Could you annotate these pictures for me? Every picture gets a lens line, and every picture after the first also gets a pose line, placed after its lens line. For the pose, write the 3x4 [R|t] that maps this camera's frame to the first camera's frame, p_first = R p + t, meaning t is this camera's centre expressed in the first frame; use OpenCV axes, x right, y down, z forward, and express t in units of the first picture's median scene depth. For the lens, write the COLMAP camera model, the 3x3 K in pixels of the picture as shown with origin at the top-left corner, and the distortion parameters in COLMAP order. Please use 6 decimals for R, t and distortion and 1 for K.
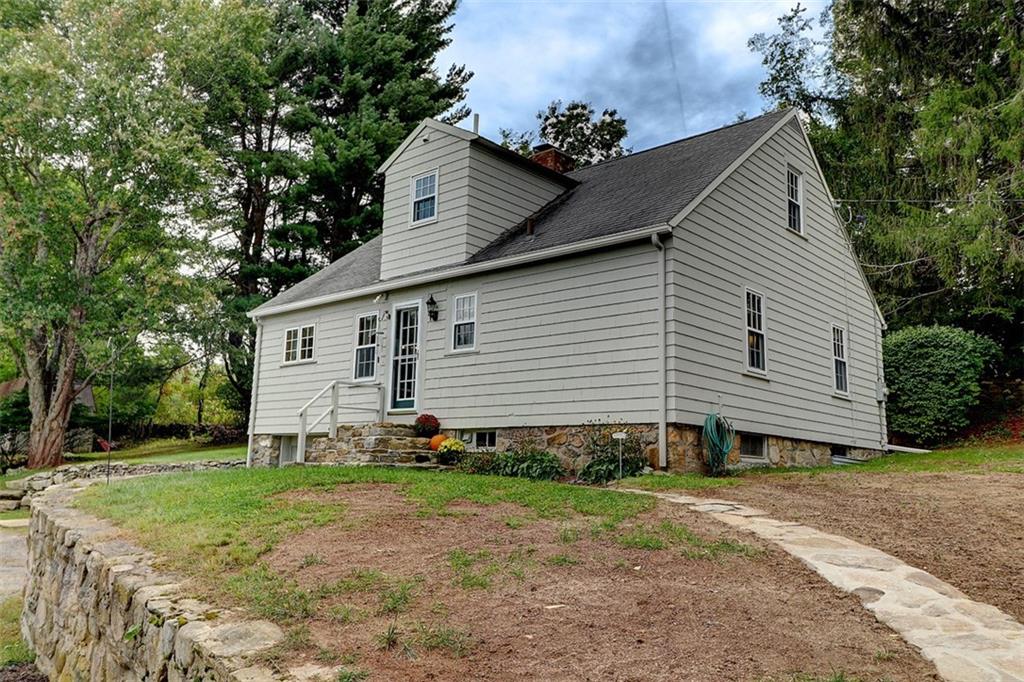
lens RADIAL K [[816.1, 0, 512.0], [0, 816.1, 341.0], [0, 0, 1]] dist [-0.000045, -0.009117]
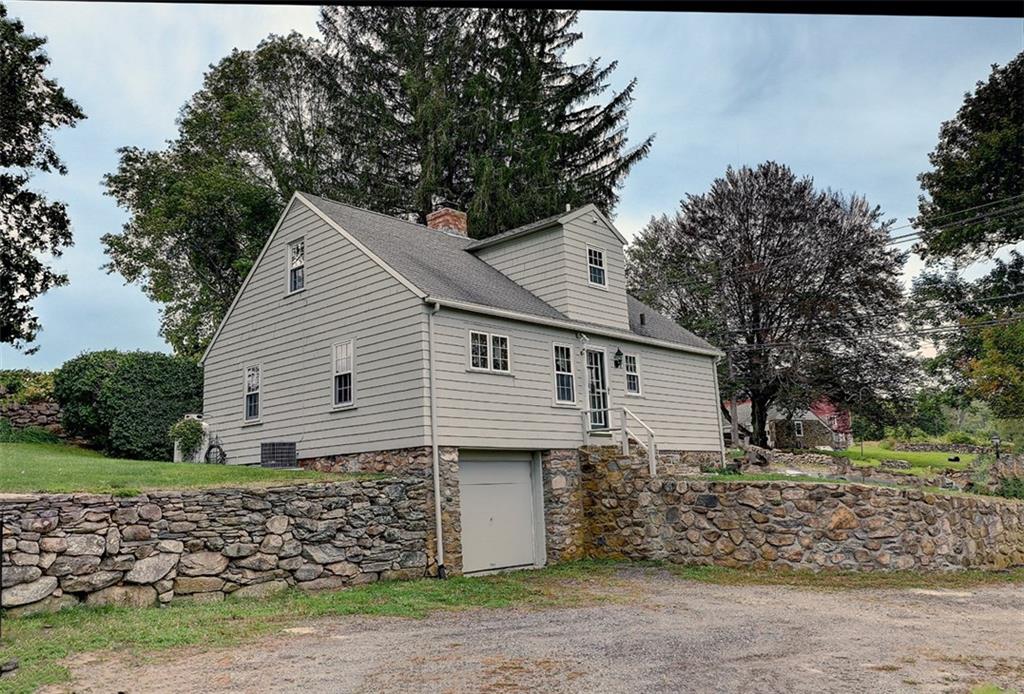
lens RADIAL K [[846.4, 0, 512.0], [0, 846.4, 347.0], [0, 0, 1]] dist [-0.001465, 0.000751]
pose [[0.002549, 0.150795, 0.988562, -1.321483], [-0.118246, 0.981675, -0.149439, 0.152115], [-0.992981, -0.116513, 0.020333, 1.033490]]
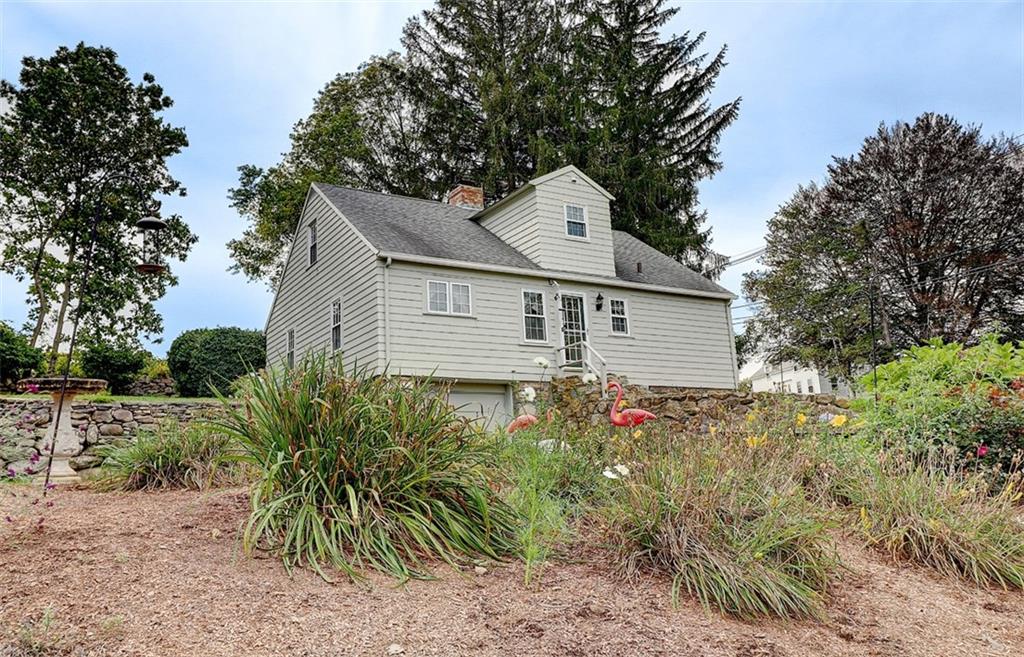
lens RADIAL K [[859.9, 0, 545.7], [0, 859.9, 362.0], [0, 0, 1]] dist [-0.003230, 0.009914]
pose [[0.257291, 0.134696, 0.956900, -1.425686], [-0.089896, 0.989280, -0.115083, 0.227093], [-0.962143, -0.056411, 0.266642, 0.609165]]
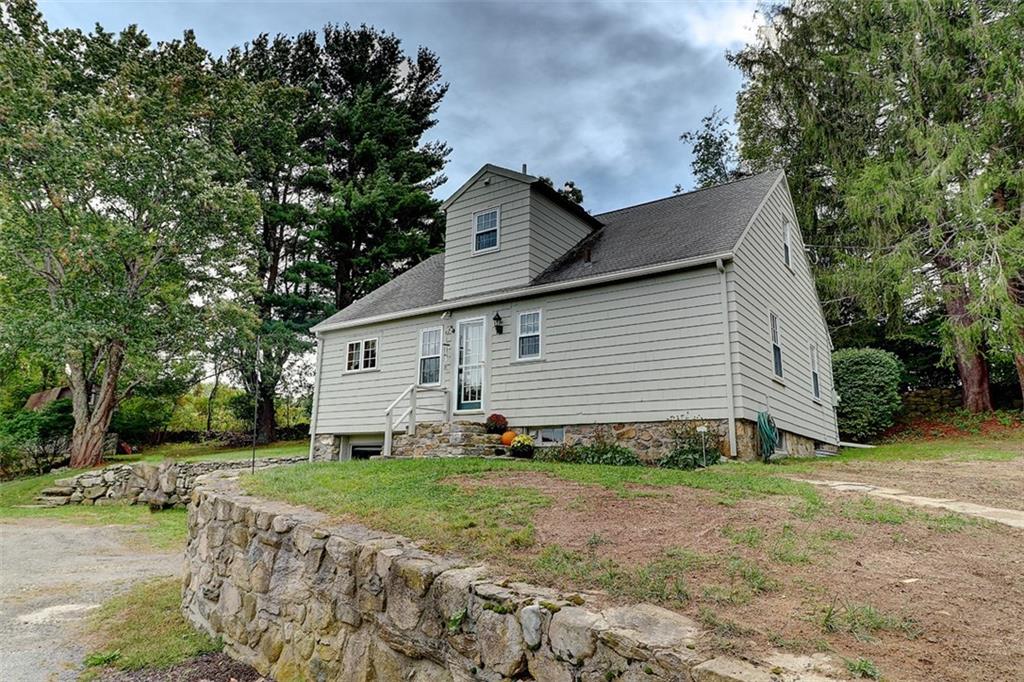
lens RADIAL K [[639.2, 0, 515.5], [0, 639.2, 335.2], [0, 0, 1]] dist [-0.006157, 0.000148]
pose [[0.993285, 0.016867, 0.114453, -0.160305], [-0.010932, 0.998572, -0.052294, 0.022146], [-0.115171, 0.050692, 0.992051, 0.081206]]
